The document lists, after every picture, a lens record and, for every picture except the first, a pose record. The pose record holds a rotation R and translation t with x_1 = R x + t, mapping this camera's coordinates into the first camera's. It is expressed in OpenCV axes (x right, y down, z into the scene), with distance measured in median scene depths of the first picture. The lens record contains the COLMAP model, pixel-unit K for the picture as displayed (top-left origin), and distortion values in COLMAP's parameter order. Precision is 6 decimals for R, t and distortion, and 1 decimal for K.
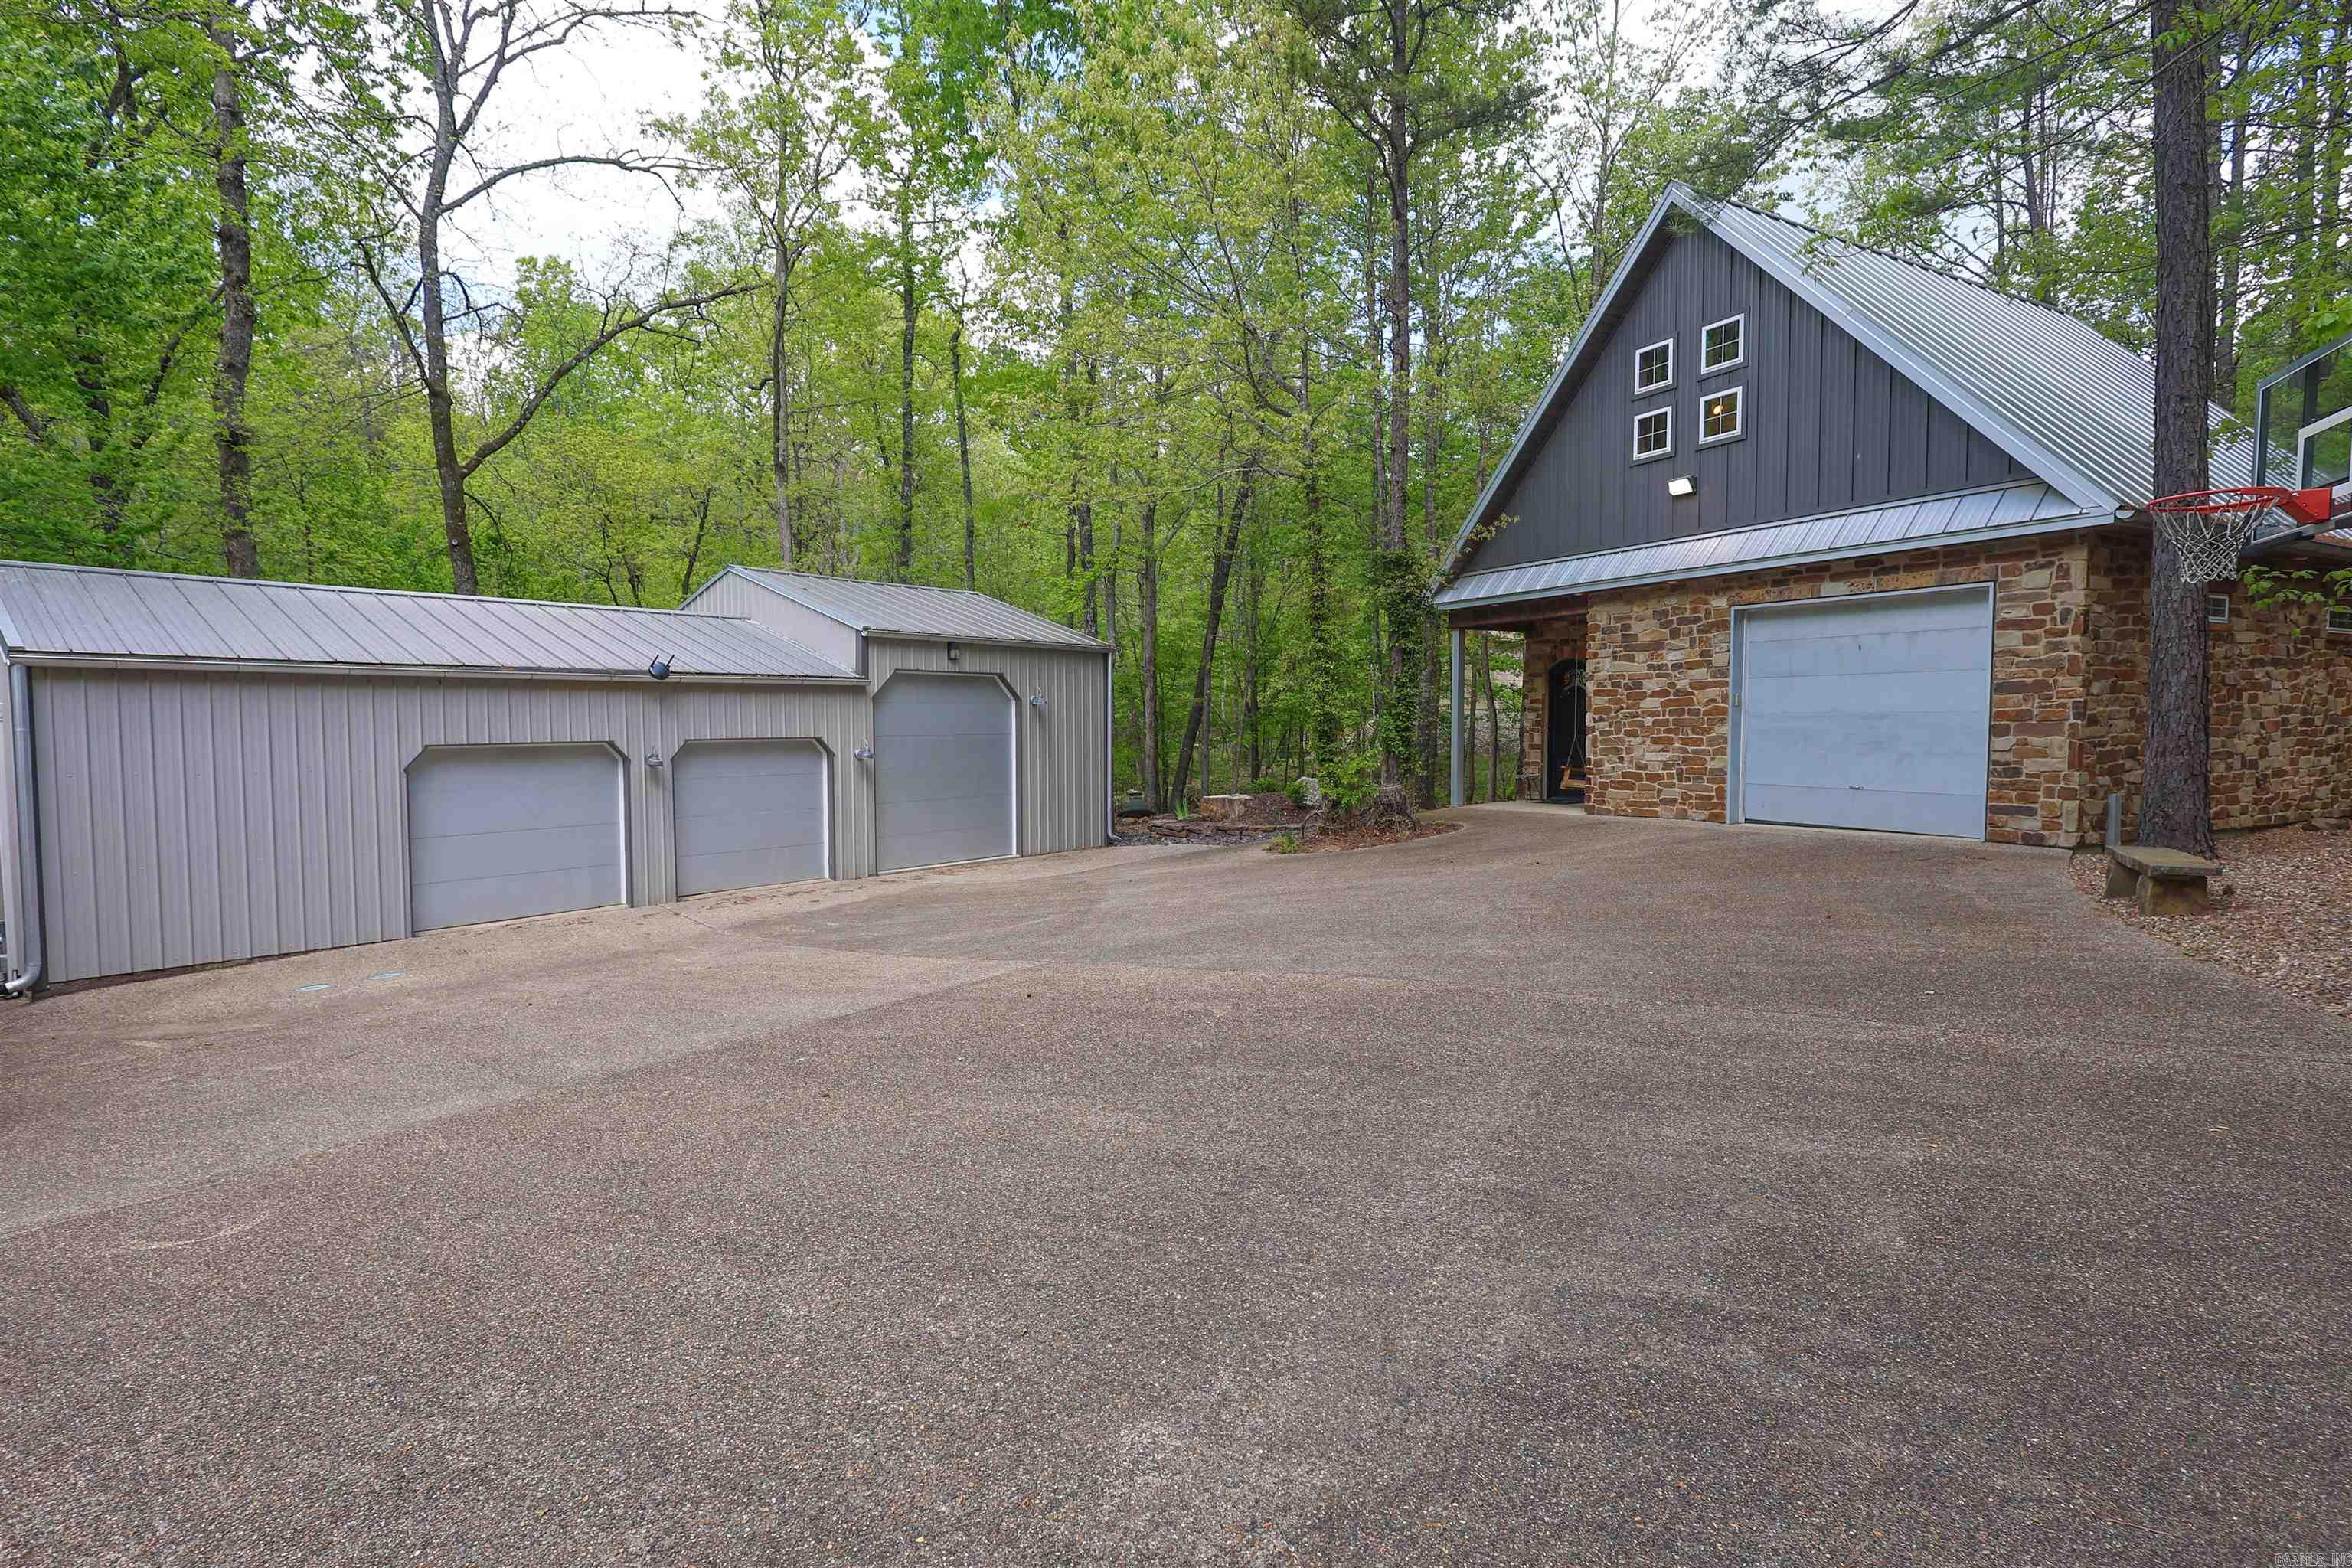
lens RADIAL K [[1082.3, 0, 1187.4], [0, 1082.3, 774.4], [0, 0, 1]] dist [0.008171, 0.000254]
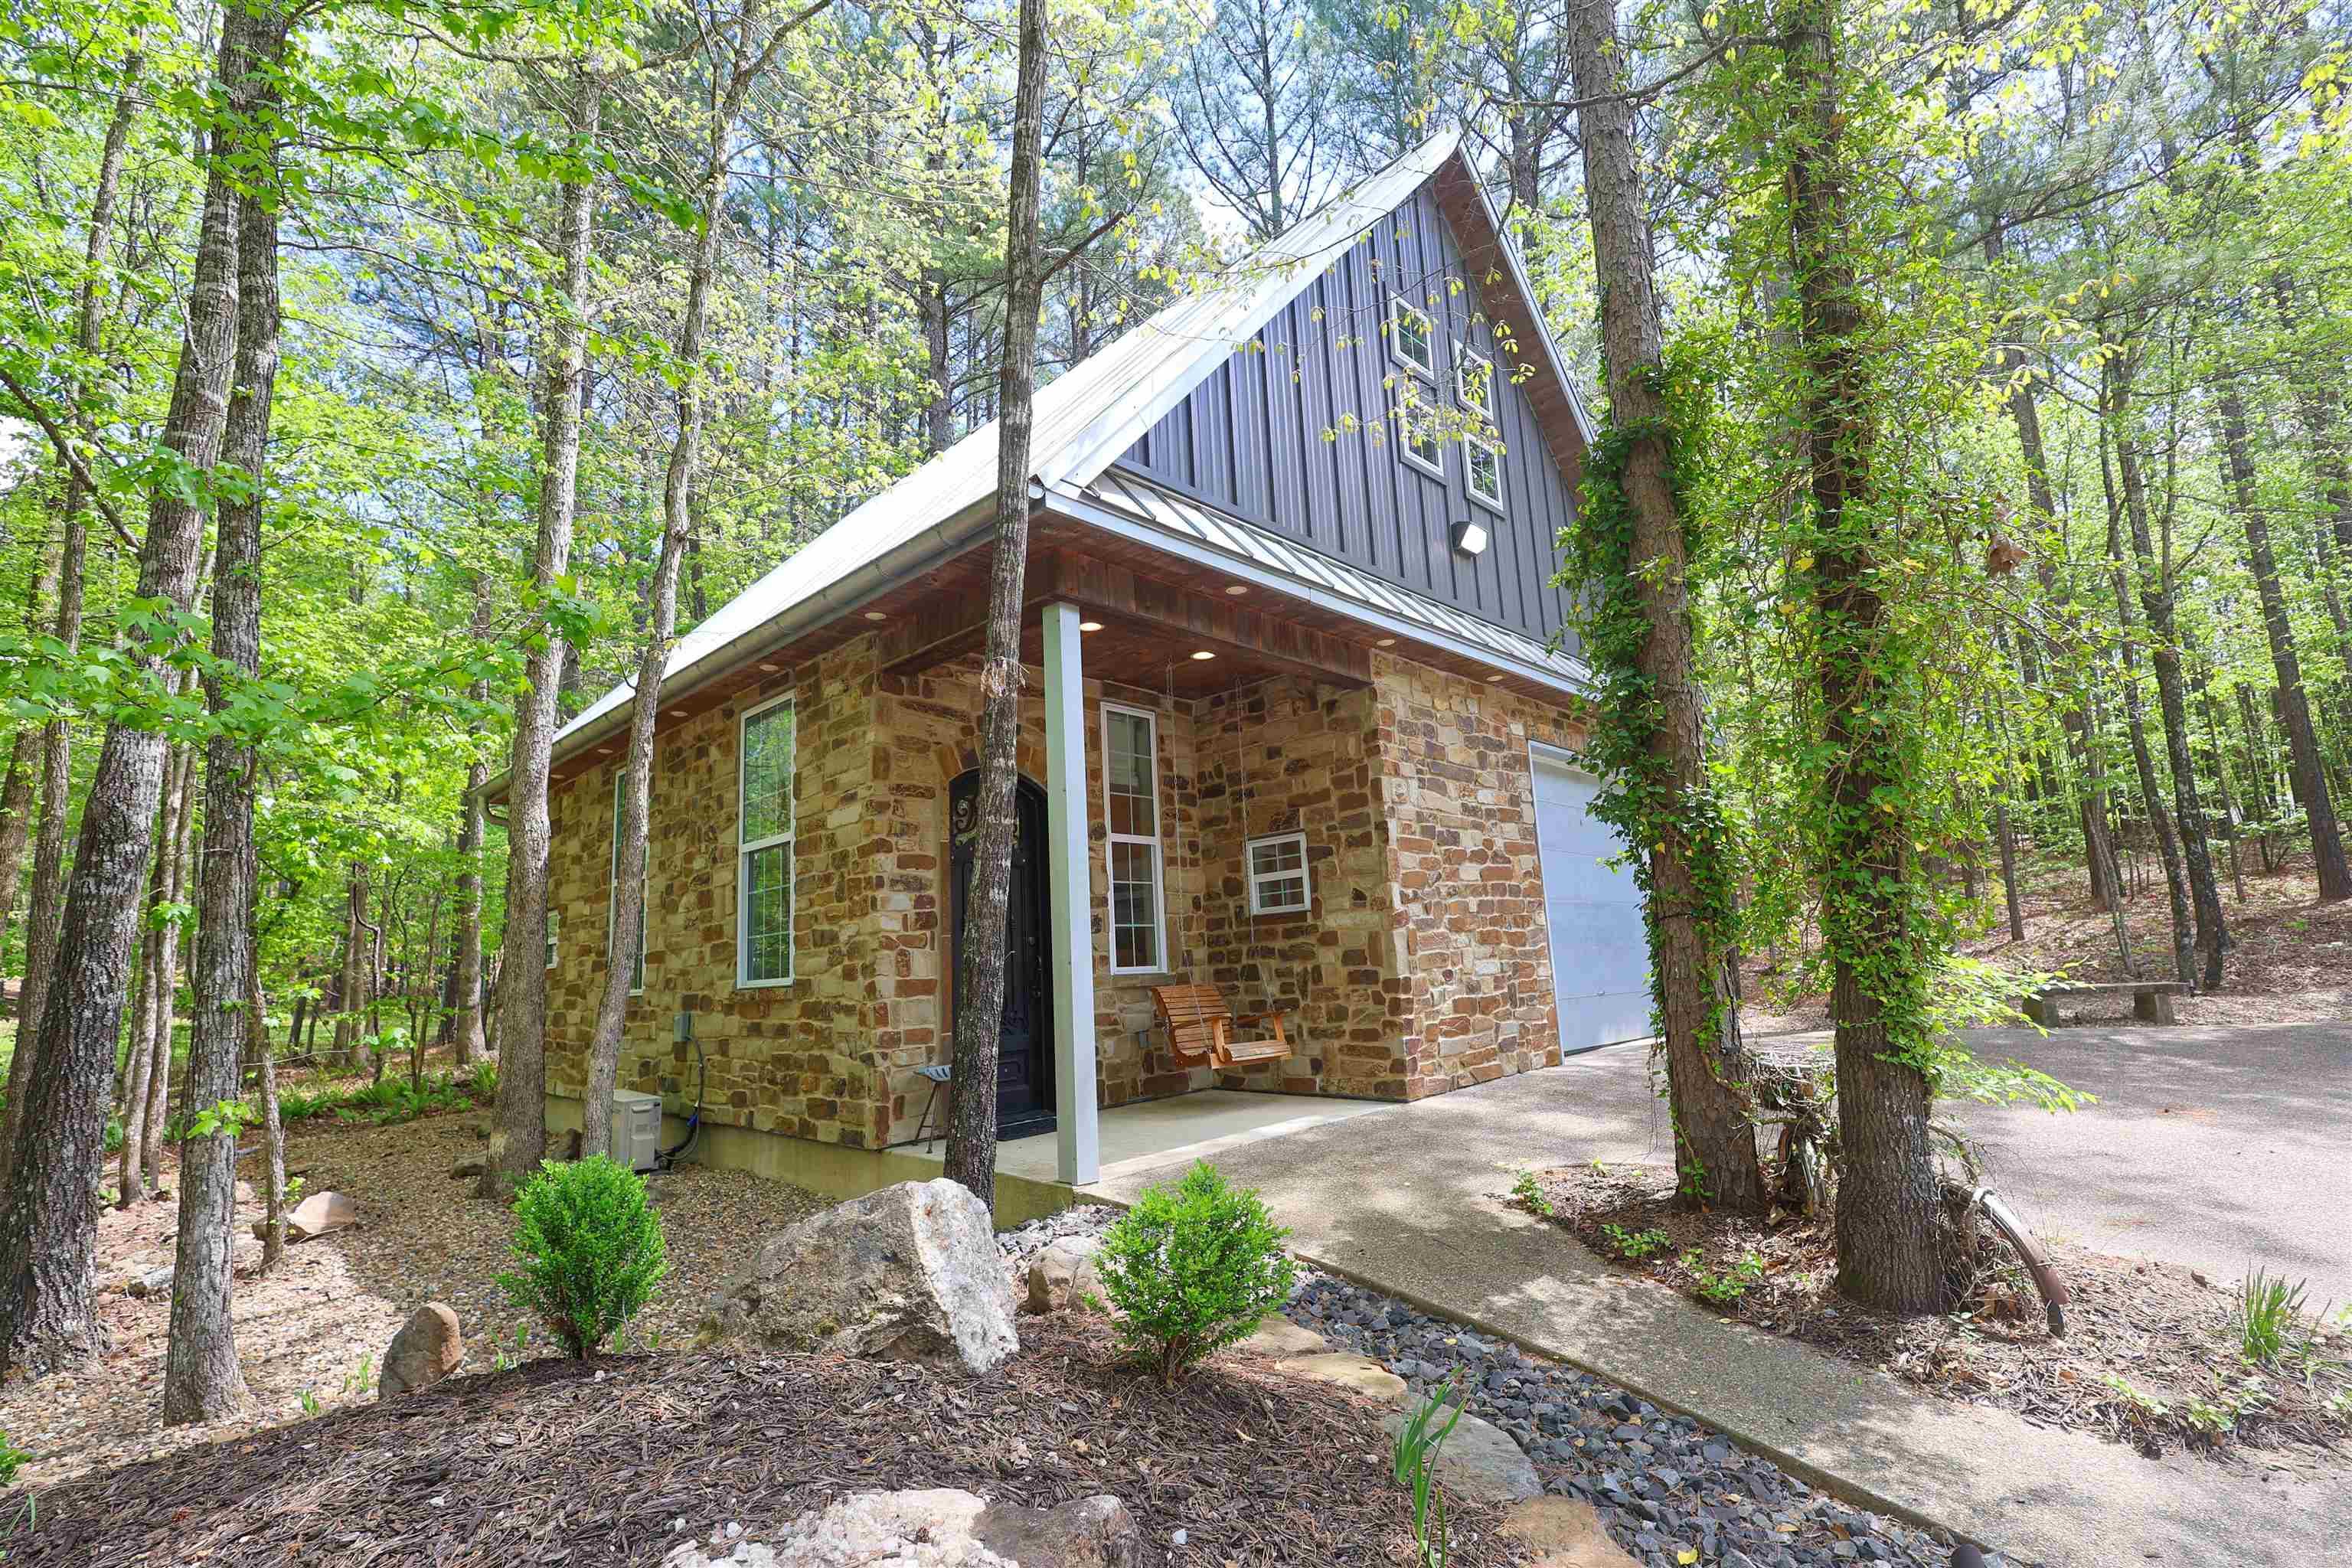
lens RADIAL K [[1082.3, 0, 1167.9], [0, 1082.3, 782.1], [0, 0, 1]] dist [0.008171, 0.000254]
pose [[-0.300335, 0.188110, 0.935101, -0.066594], [0.093712, 0.981437, -0.167333, -0.032555], [-0.949219, 0.037374, -0.312387, 1.363635]]
